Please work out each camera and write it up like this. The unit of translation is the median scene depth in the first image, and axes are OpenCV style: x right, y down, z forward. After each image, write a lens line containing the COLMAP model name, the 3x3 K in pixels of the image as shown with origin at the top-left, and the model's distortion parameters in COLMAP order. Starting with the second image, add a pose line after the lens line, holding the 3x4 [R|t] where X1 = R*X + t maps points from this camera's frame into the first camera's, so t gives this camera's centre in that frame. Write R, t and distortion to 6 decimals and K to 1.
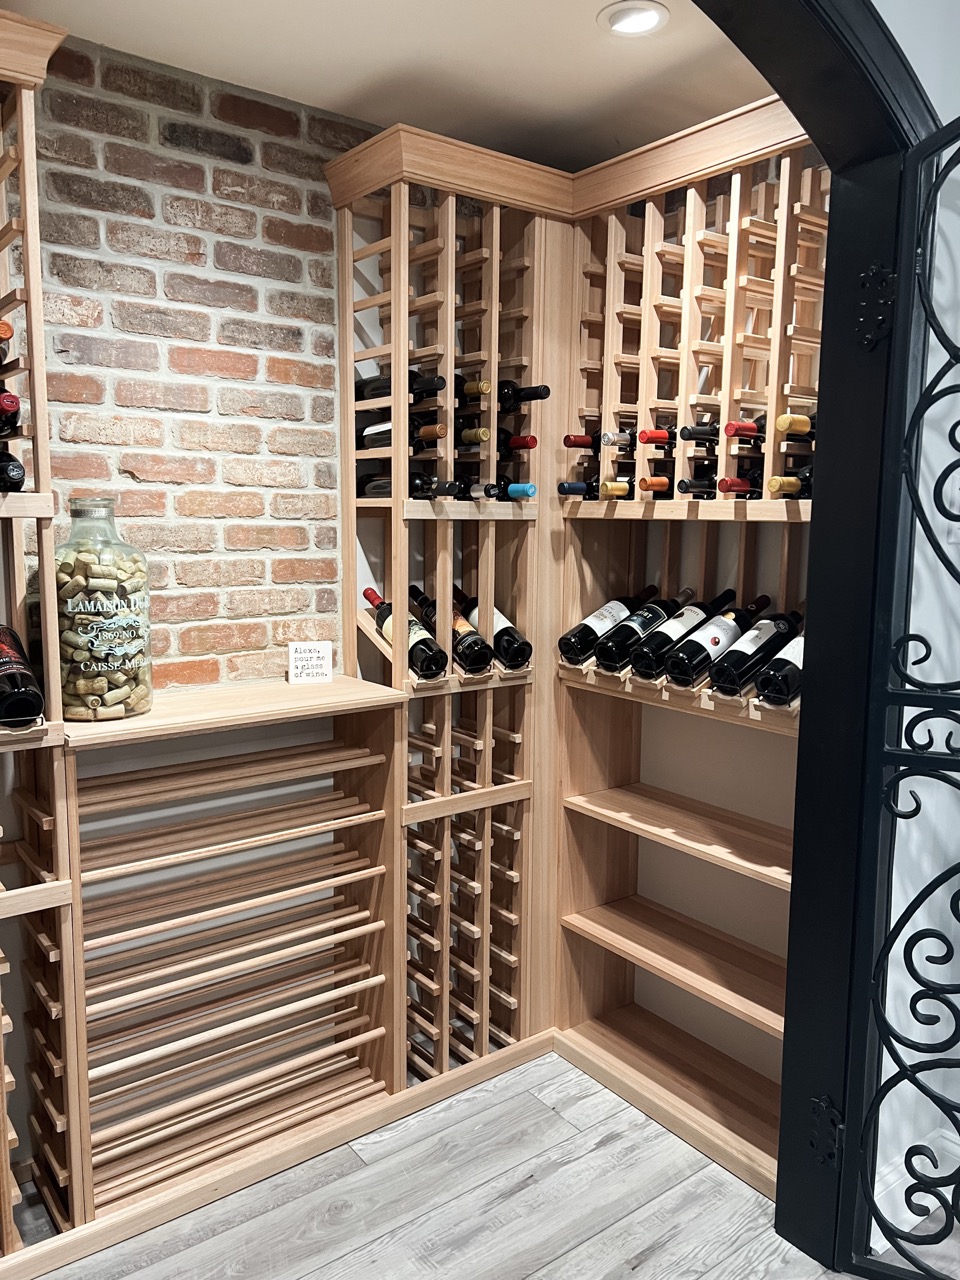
lens RADIAL K [[960.9, 0, 475.3], [0, 960.9, 642.9], [0, 0, 1]] dist [0.046562, -0.051347]
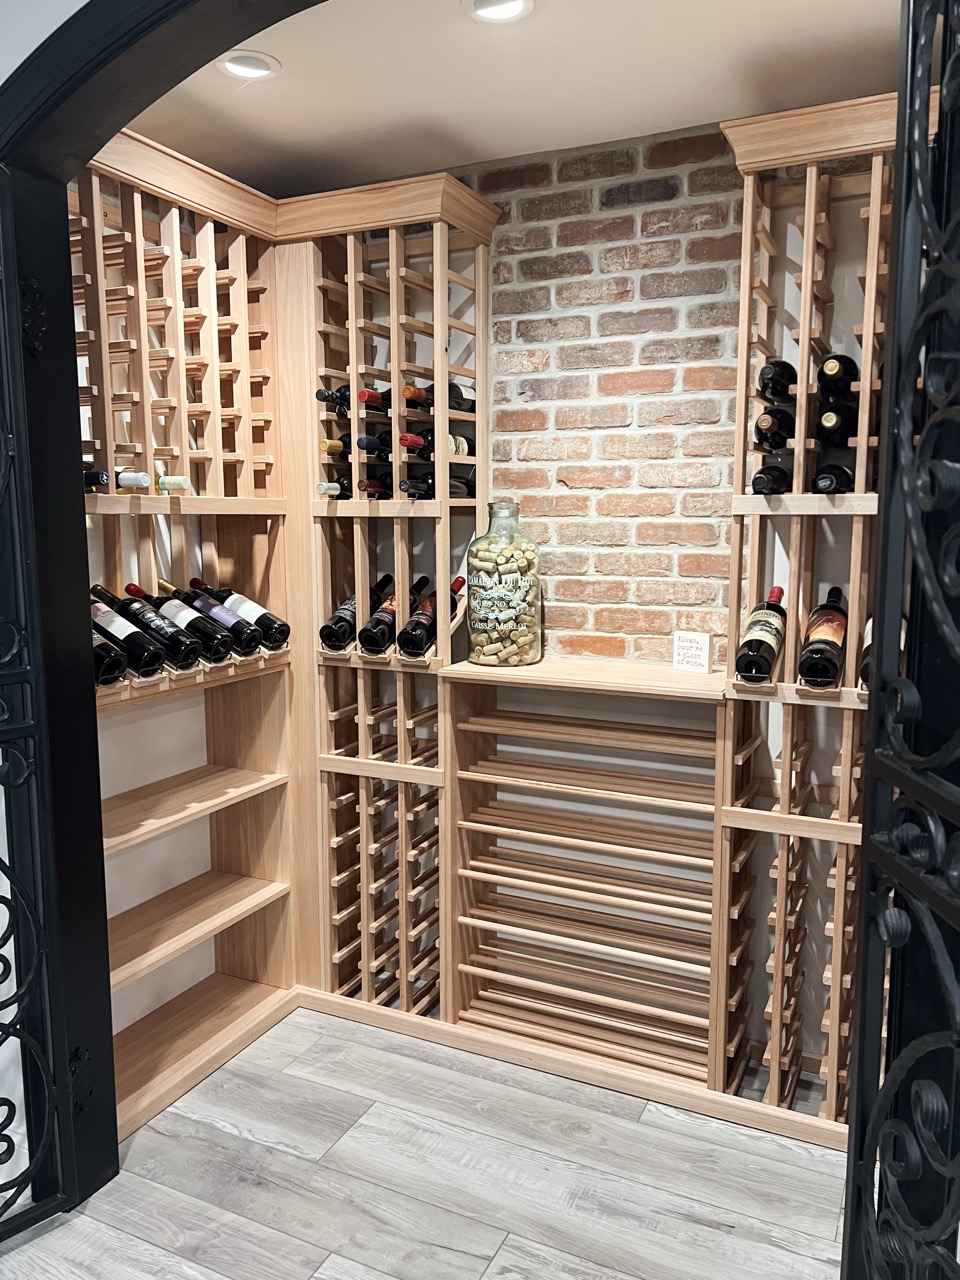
lens RADIAL K [[960.9, 0, 485.2], [0, 960.9, 643.9], [0, 0, 1]] dist [0.046562, -0.051347]
pose [[0.458490, 0.113349, -0.881442, 0.699464], [-0.111189, 0.991356, 0.069647, -0.039453], [0.881717, 0.066074, 0.467130, 0.321136]]
